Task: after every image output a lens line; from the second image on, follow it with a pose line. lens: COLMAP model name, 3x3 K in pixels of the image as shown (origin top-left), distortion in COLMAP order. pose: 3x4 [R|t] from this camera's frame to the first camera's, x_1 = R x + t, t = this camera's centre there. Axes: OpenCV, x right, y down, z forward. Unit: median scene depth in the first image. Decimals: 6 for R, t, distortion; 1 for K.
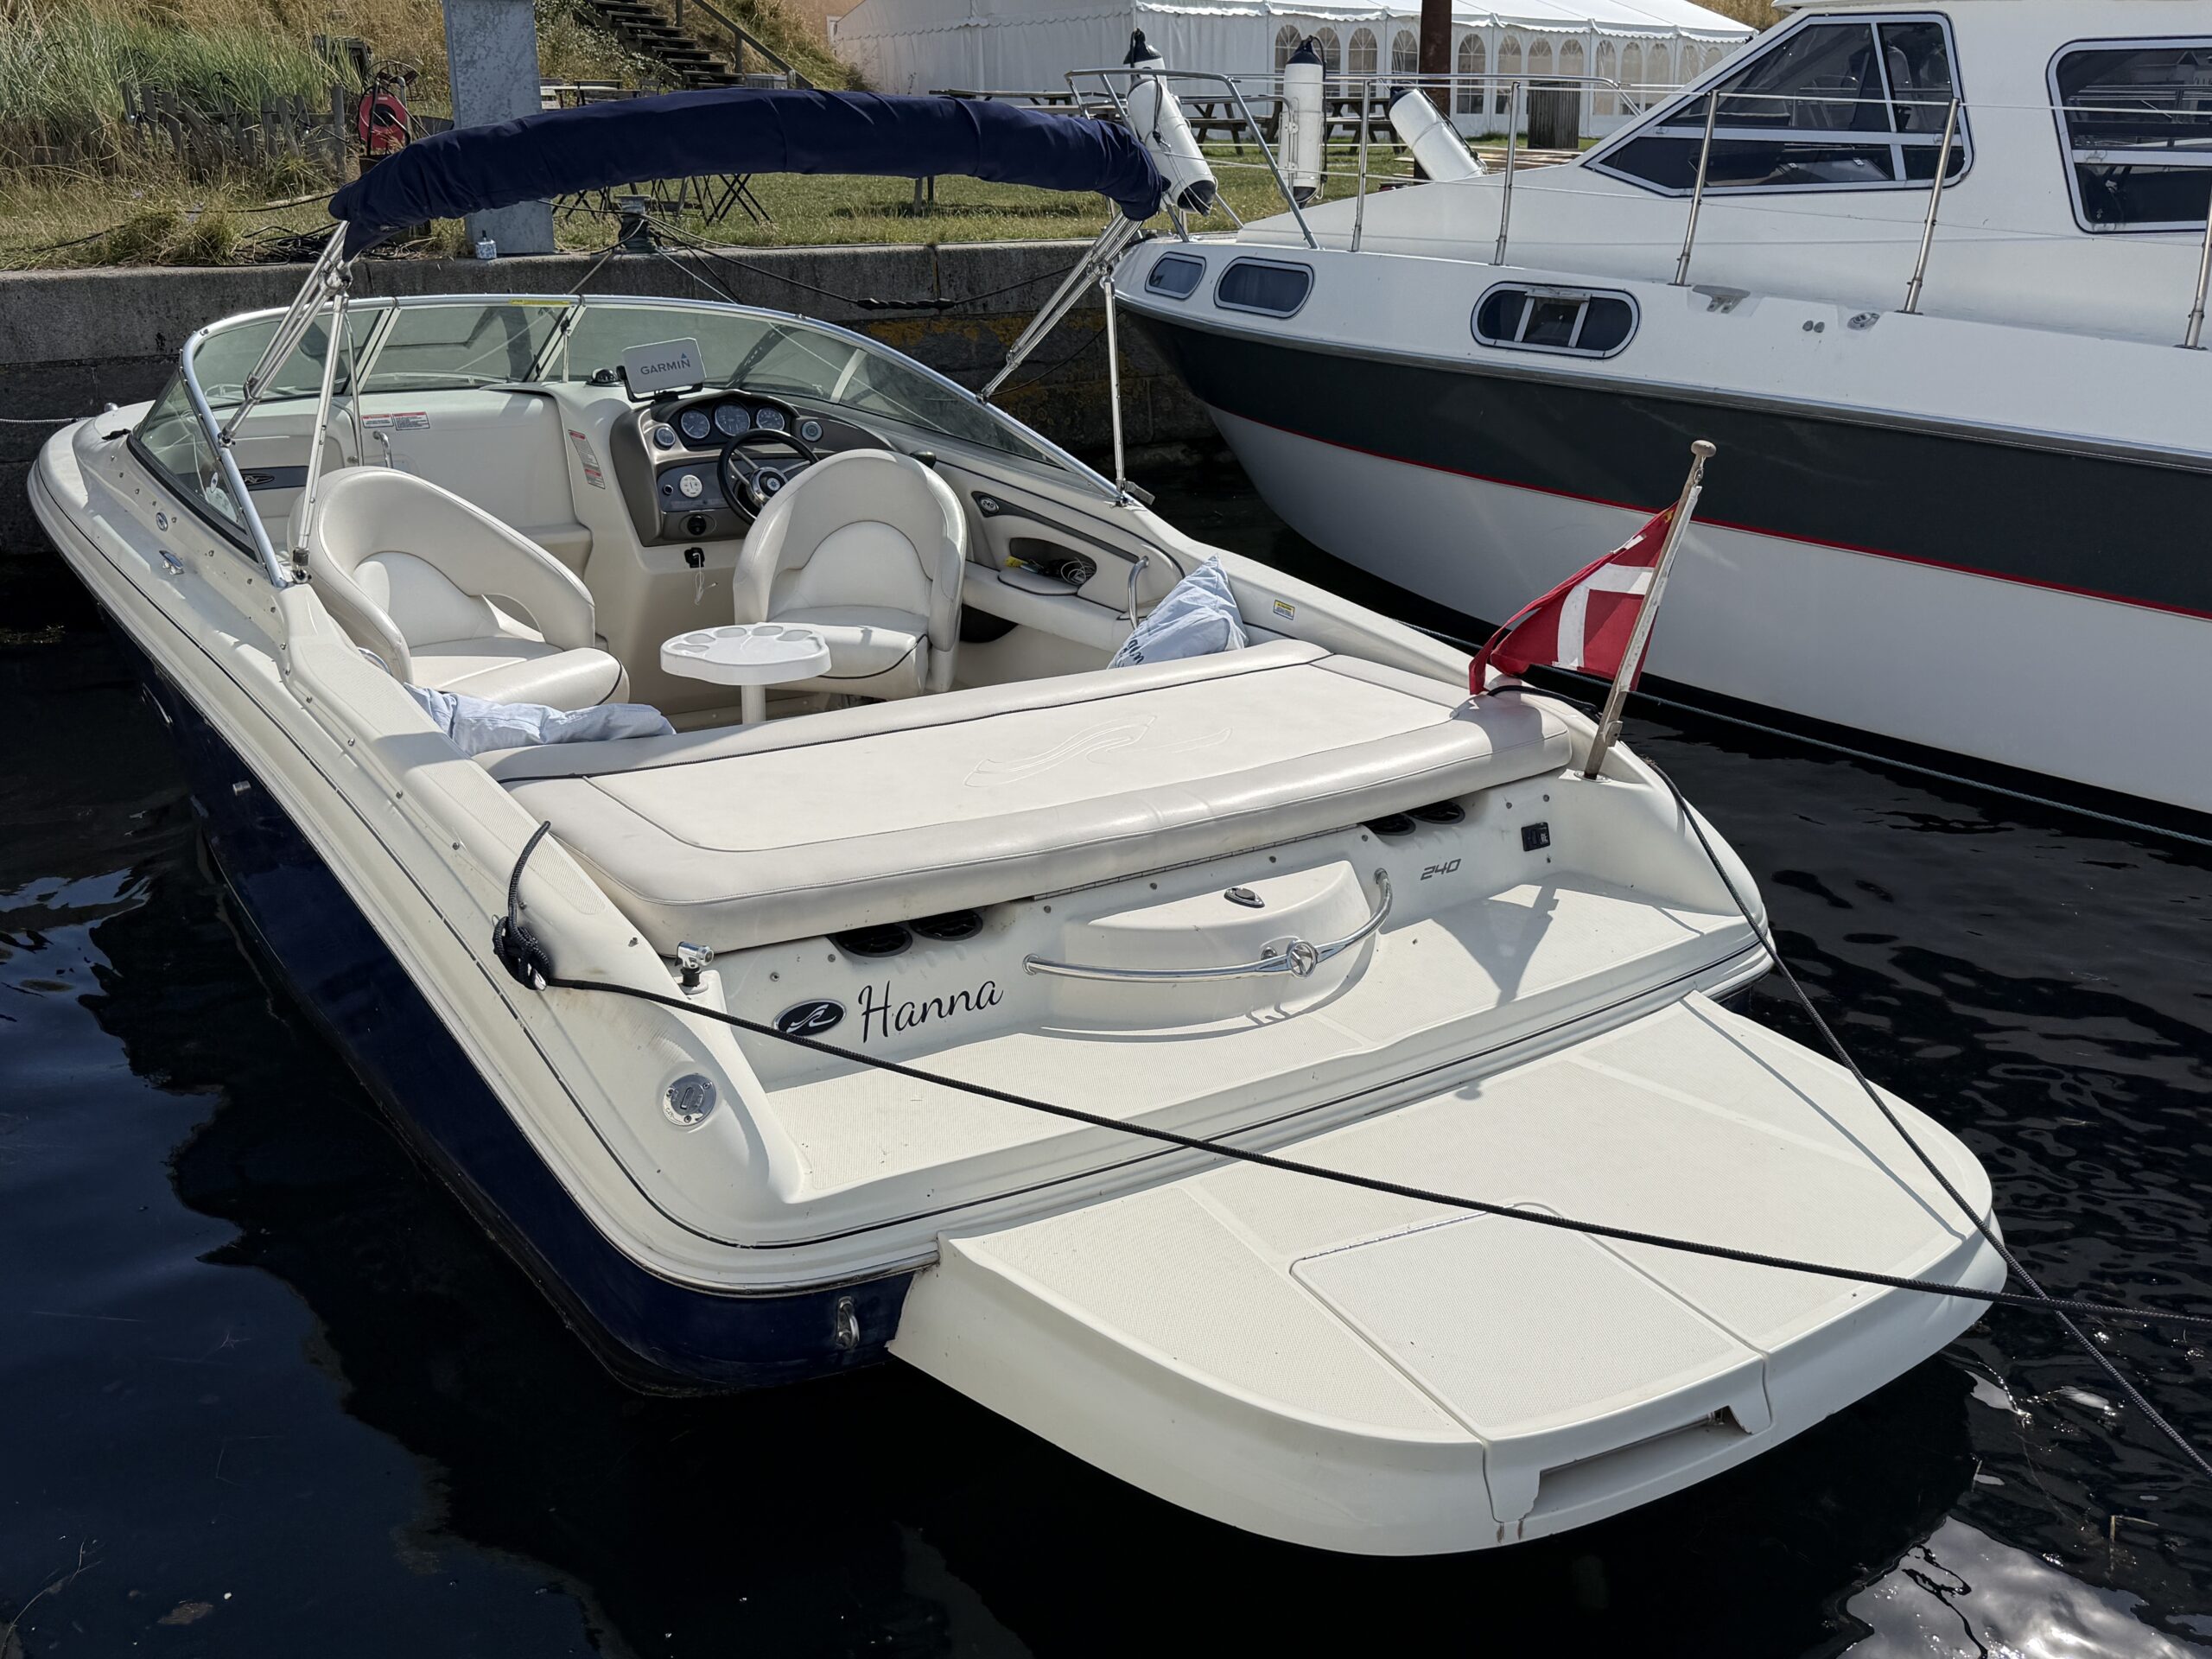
lens RADIAL K [[2067.8, 0, 1105.2], [0, 2067.8, 827.8], [0, 0, 1]] dist [0.048837, 0.000000]
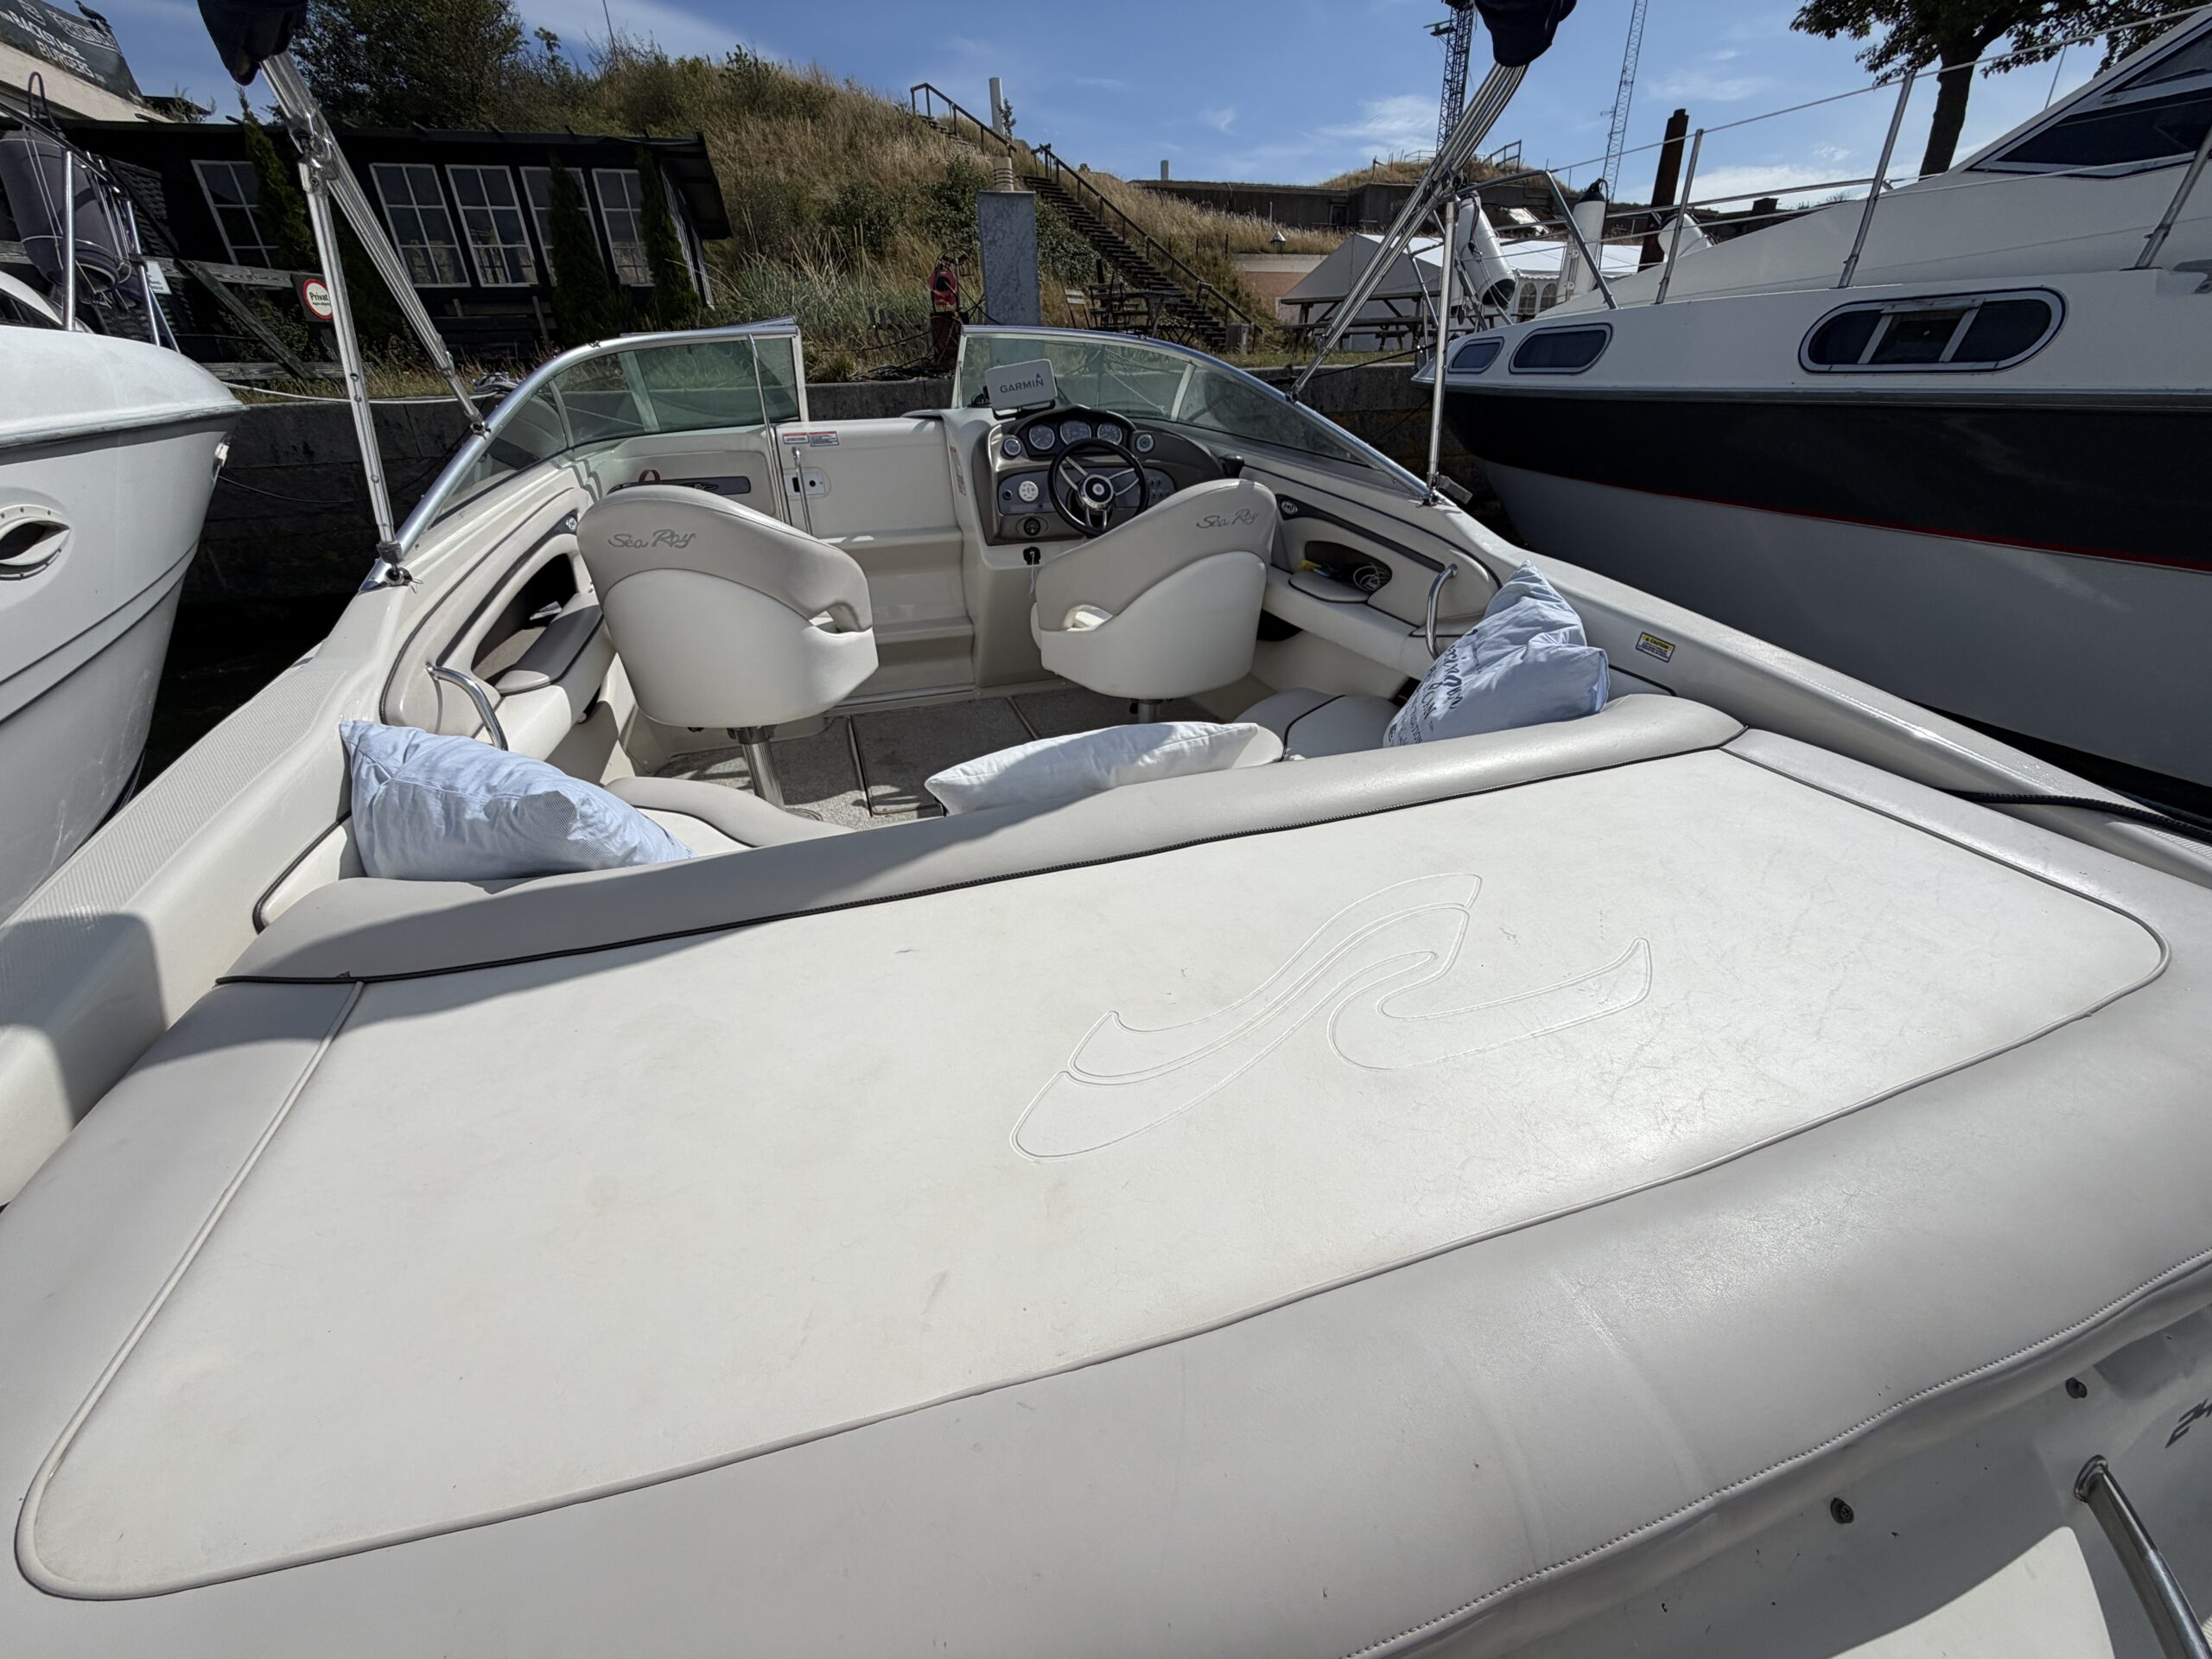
lens RADIAL K [[895.0, 0, 1091.4], [0, 895.0, 810.6], [0, 0, 1]] dist [0.003229, -0.000667]
pose [[0.951626, 0.107626, -0.287794, -0.005229], [-0.069858, 0.987903, 0.138449, -0.057416], [0.299213, -0.111646, 0.947632, 0.487068]]
